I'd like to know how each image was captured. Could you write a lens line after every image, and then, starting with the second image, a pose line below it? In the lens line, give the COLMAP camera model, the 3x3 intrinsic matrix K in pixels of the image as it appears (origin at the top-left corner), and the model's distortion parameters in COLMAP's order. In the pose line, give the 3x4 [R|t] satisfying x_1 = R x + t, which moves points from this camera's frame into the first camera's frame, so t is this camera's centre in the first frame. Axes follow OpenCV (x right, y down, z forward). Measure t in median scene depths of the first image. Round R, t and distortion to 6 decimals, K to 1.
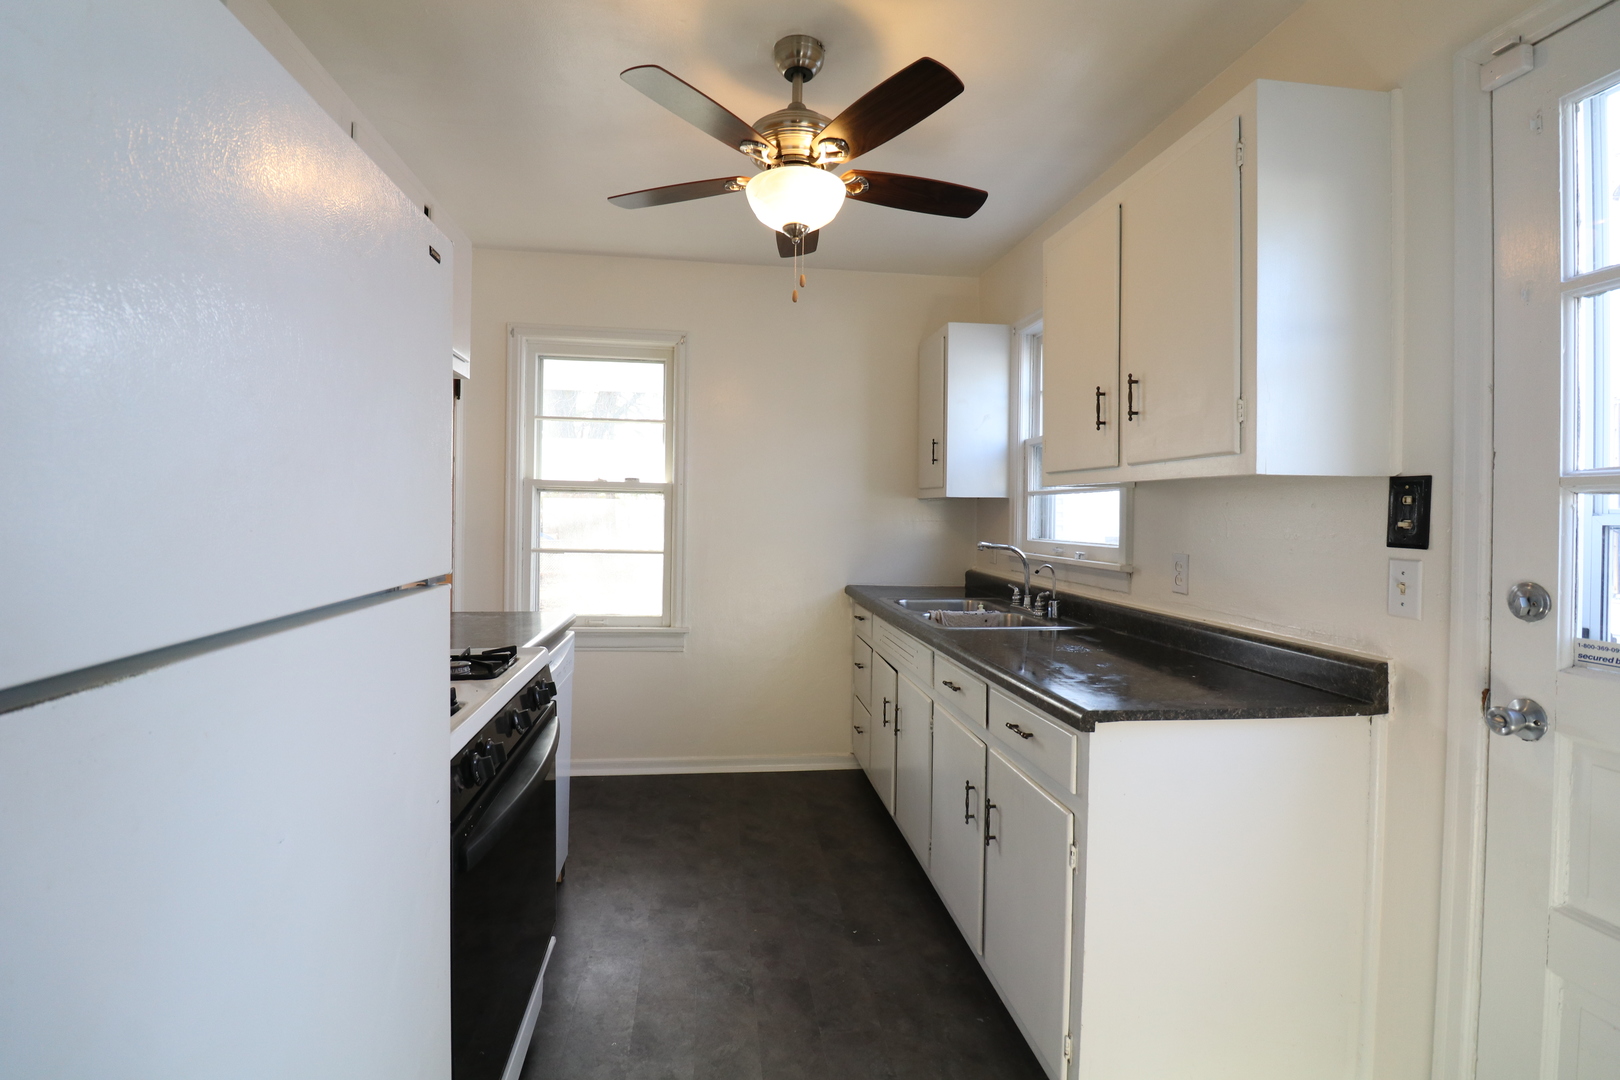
lens RADIAL K [[757.9, 0, 799.1], [0, 757.9, 523.3], [0, 0, 1]] dist [-0.026166, 0.000148]
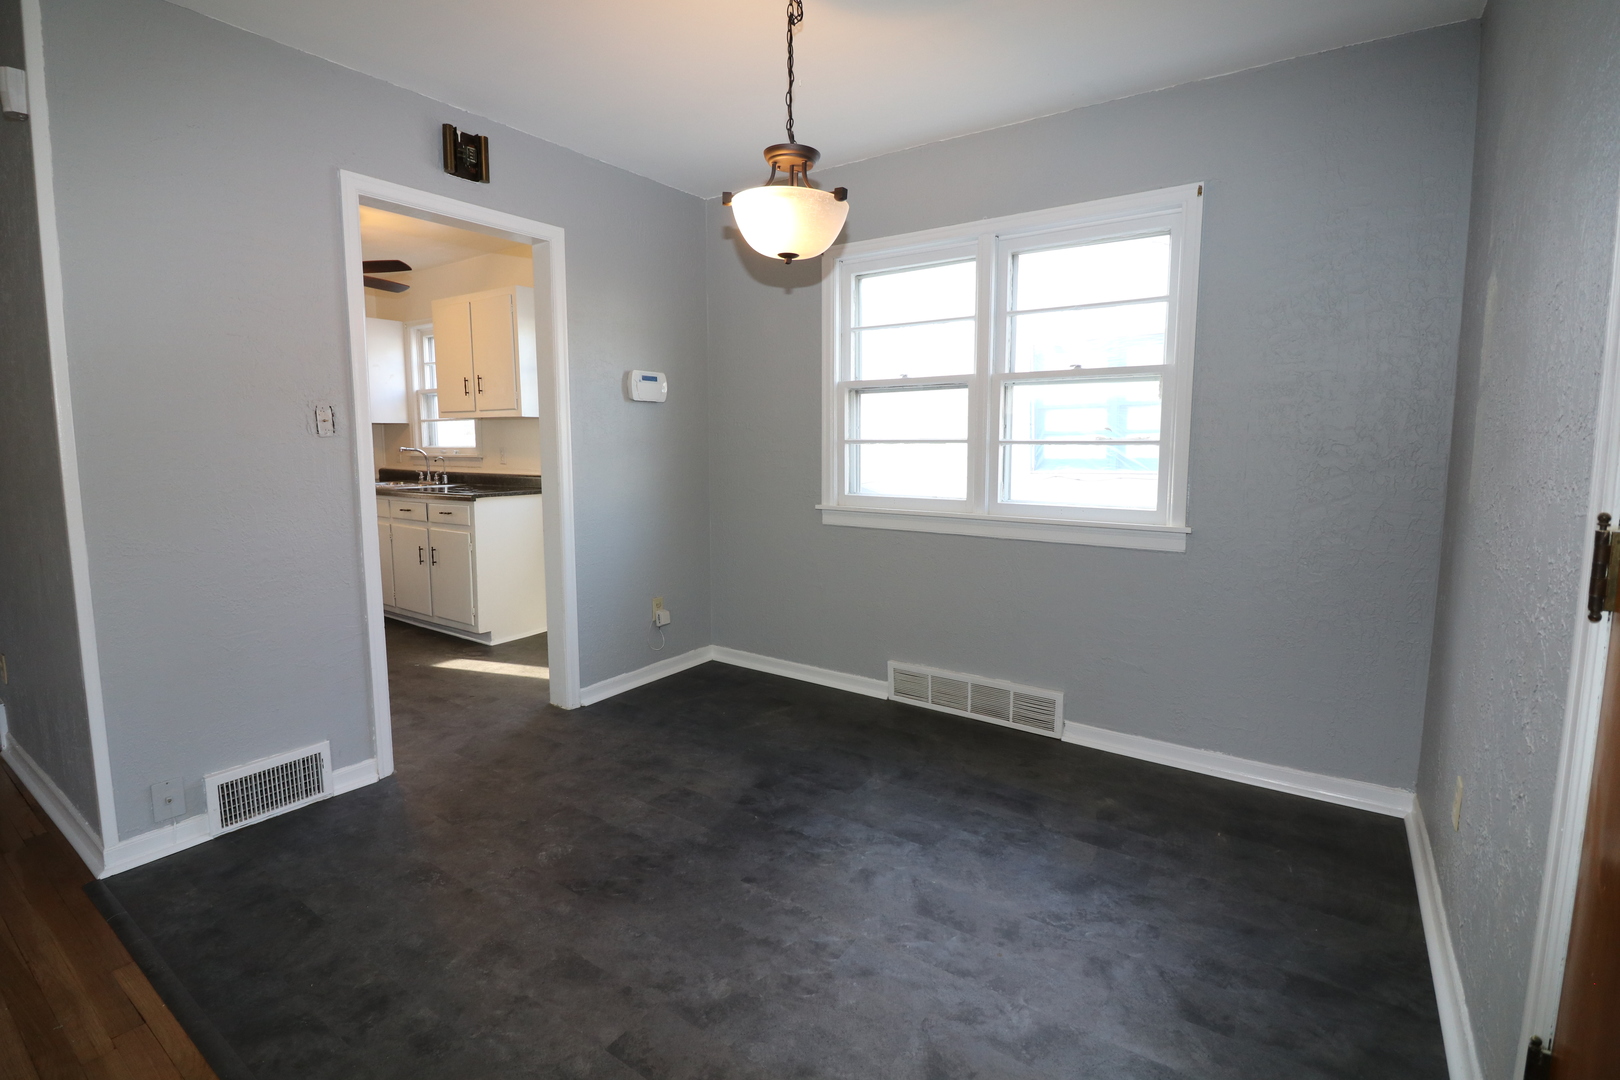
lens RADIAL K [[757.9, 0, 799.1], [0, 757.9, 523.3], [0, 0, 1]] dist [-0.026166, 0.000148]
pose [[0.681289, -0.092131, 0.726194, -0.511557], [0.018118, 0.993866, 0.109093, 0.029475], [-0.731791, -0.061167, 0.678779, -1.108051]]
